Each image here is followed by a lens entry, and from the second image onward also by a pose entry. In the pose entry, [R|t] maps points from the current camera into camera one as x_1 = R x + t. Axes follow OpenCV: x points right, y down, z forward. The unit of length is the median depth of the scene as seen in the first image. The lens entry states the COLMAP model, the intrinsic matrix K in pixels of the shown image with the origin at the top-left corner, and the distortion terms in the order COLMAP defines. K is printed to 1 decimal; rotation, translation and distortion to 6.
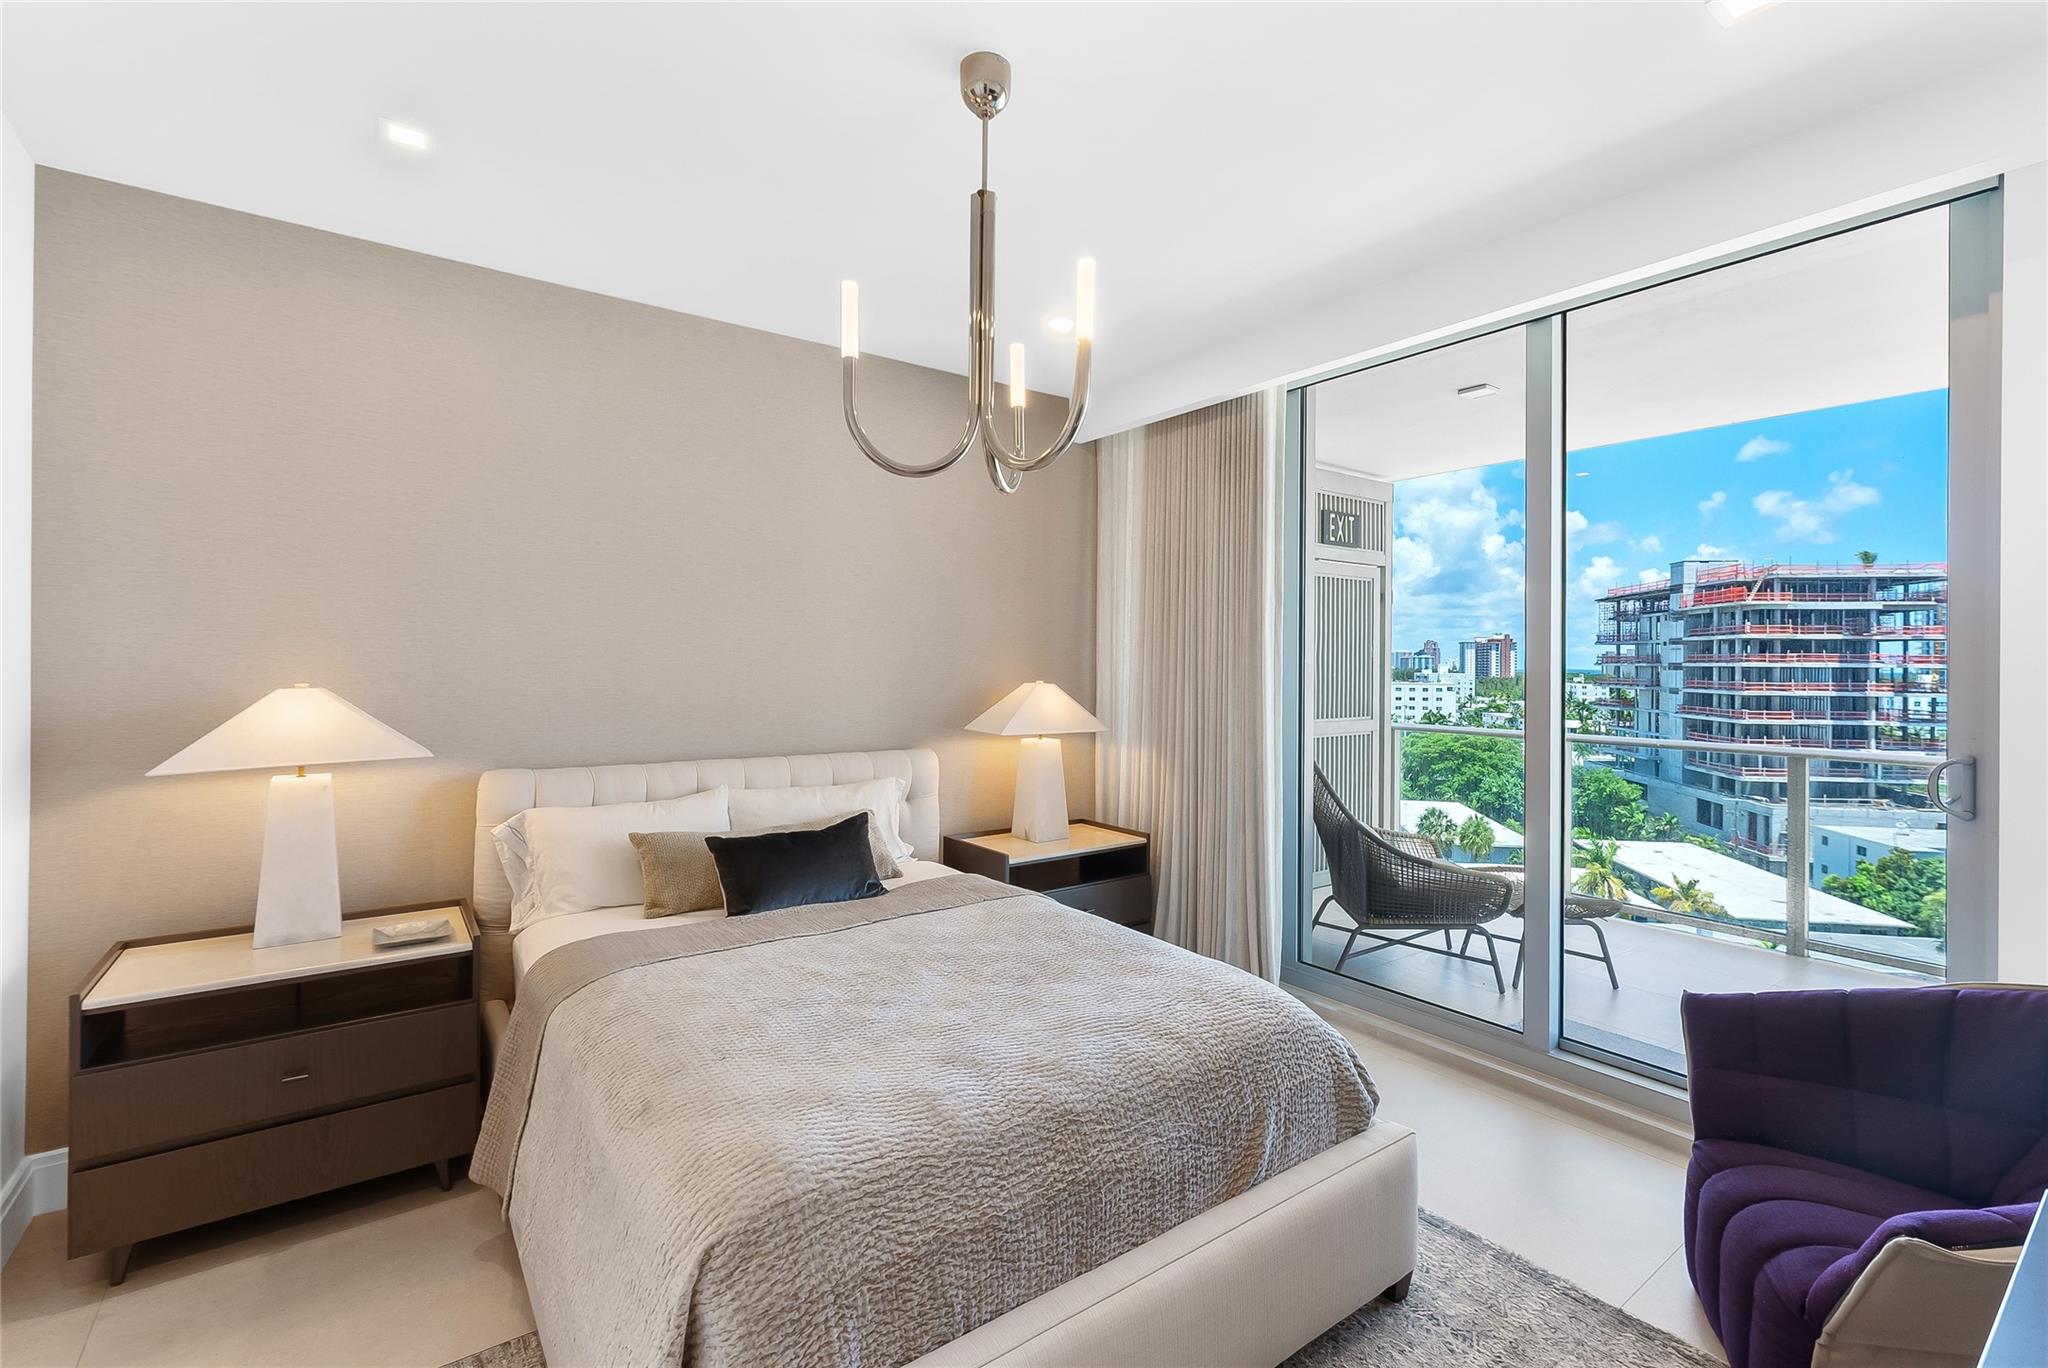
lens RADIAL K [[904.1, 0, 1023.8], [0, 904.1, 661.2], [0, 0, 1]] dist [-0.000214, -0.000025]
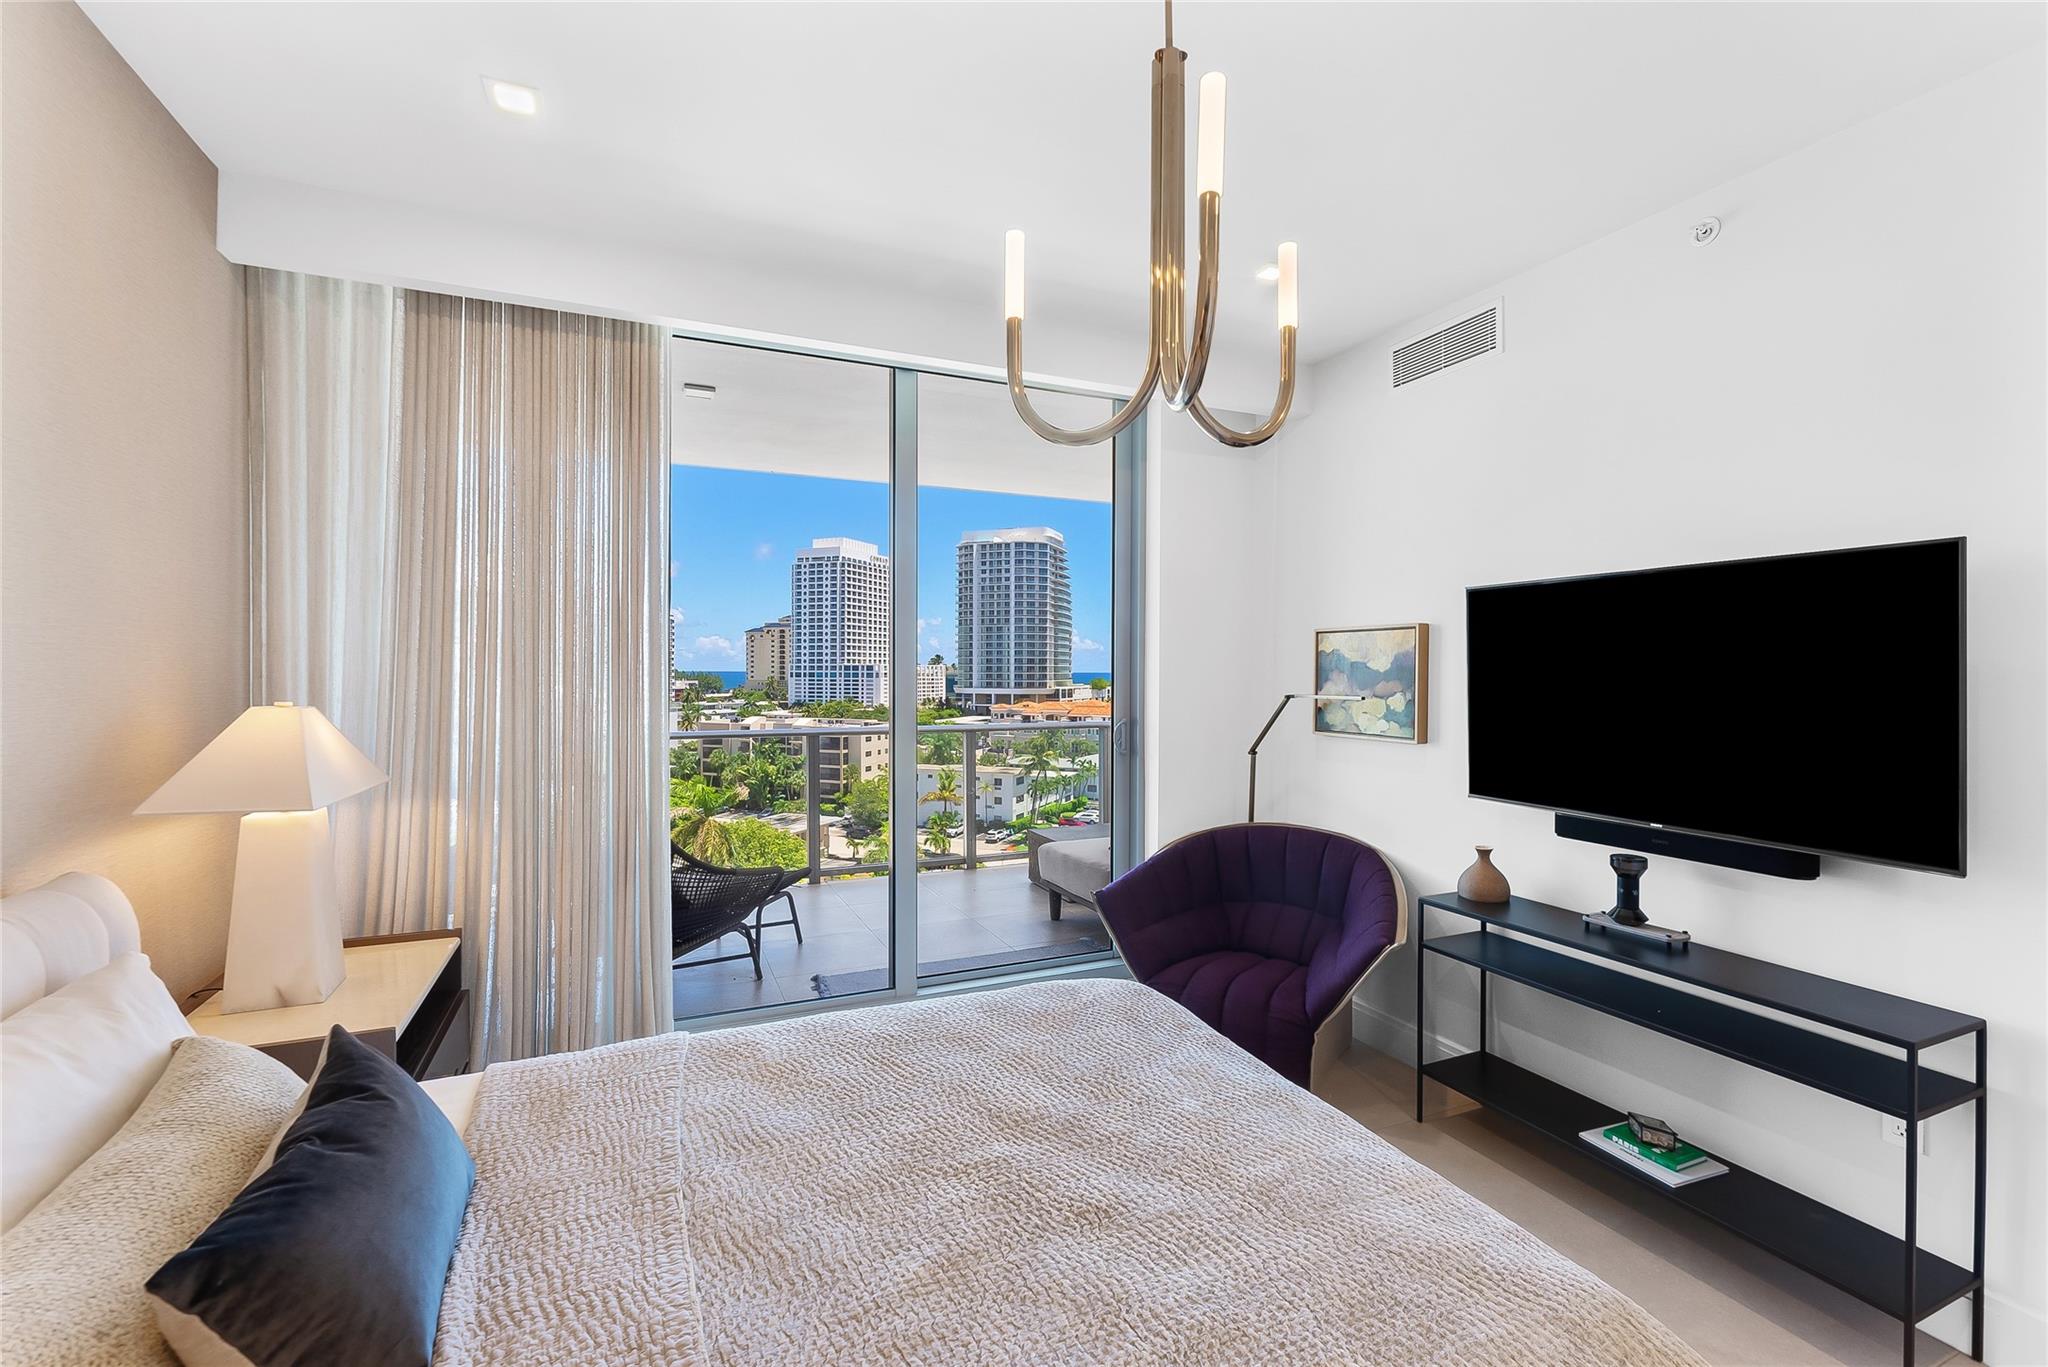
lens RADIAL K [[886.8, 0, 1024.0], [0, 886.8, 683.5], [0, 0, 1]] dist [-0.000078, 0.000036]
pose [[0.221348, -0.021987, 0.974947, -0.394143], [-0.002415, 0.999730, 0.023094, -0.002015], [-0.975192, -0.007466, 0.221235, 0.461675]]
